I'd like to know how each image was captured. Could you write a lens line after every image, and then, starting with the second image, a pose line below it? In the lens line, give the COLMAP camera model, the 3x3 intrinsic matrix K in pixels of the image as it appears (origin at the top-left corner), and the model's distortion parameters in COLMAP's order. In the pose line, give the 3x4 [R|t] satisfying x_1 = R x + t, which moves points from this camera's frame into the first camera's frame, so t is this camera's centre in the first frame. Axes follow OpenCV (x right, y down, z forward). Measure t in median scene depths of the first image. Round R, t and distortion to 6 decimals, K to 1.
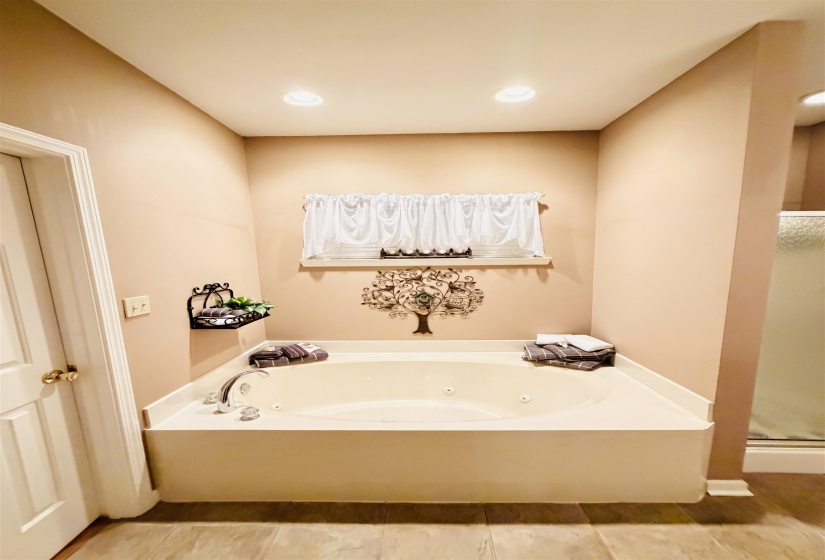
lens RADIAL K [[438.2, 0, 410.4], [0, 438.2, 277.5], [0, 0, 1]] dist [0.000210, -0.000005]
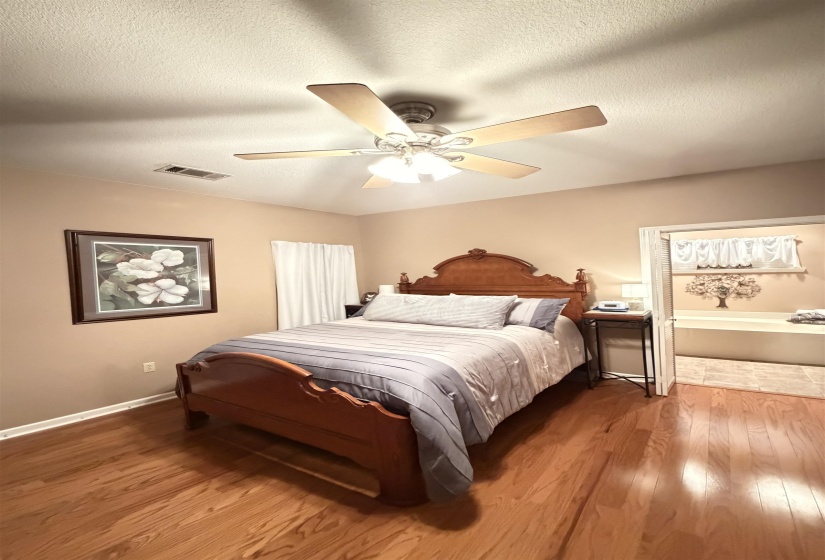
lens RADIAL K [[438.2, 0, 410.4], [0, 438.2, 277.5], [0, 0, 1]] dist [0.000210, -0.000005]
pose [[0.826491, -0.001090, -0.562949, -0.022115], [-0.016846, 0.999502, -0.026668, 0.073319], [0.562698, 0.031524, 0.826061, -1.490515]]
